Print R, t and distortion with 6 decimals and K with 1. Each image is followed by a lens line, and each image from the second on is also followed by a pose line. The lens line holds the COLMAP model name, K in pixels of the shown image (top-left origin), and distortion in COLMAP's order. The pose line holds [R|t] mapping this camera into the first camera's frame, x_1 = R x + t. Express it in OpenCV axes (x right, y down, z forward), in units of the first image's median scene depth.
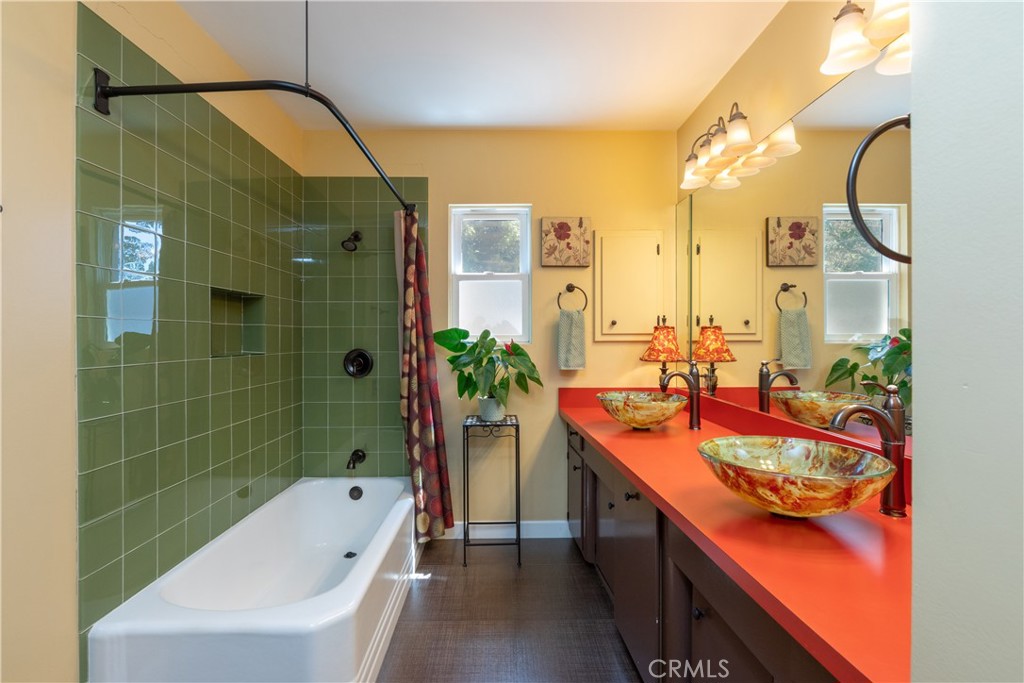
lens RADIAL K [[478.5, 0, 510.0], [0, 478.5, 338.5], [0, 0, 1]] dist [-0.003646, -0.000479]
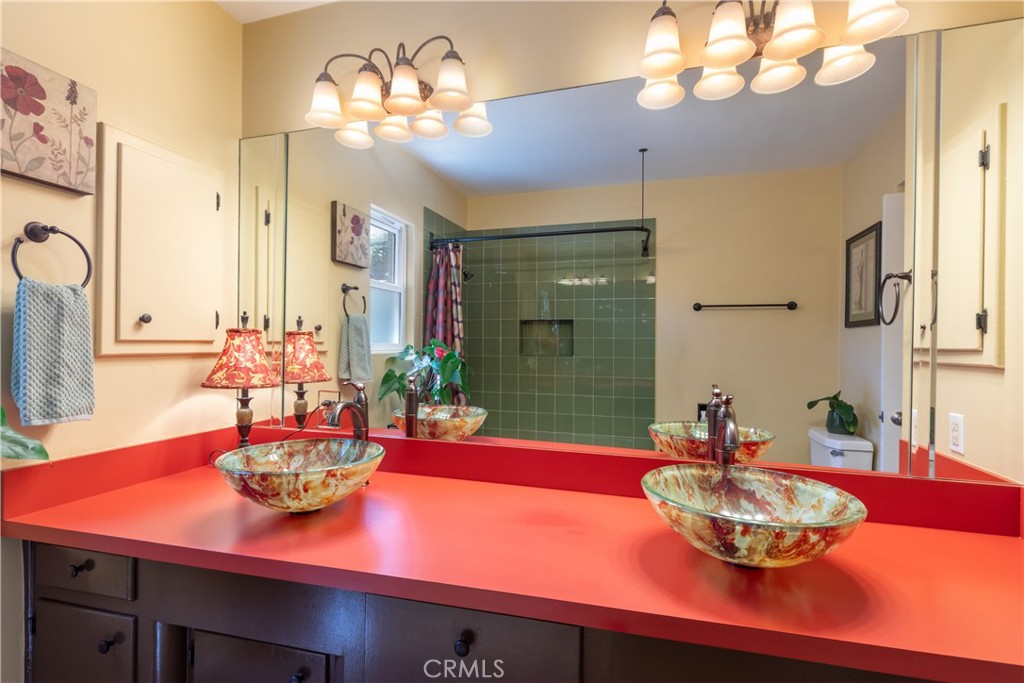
lens RADIAL K [[478.5, 0, 512.4], [0, 478.5, 346.8], [0, 0, 1]] dist [-0.003646, -0.000479]
pose [[0.314775, 0.000531, 0.949166, -0.146839], [-0.003731, 0.999993, 0.000677, -0.004632], [-0.949159, -0.003754, 0.314775, 0.465686]]
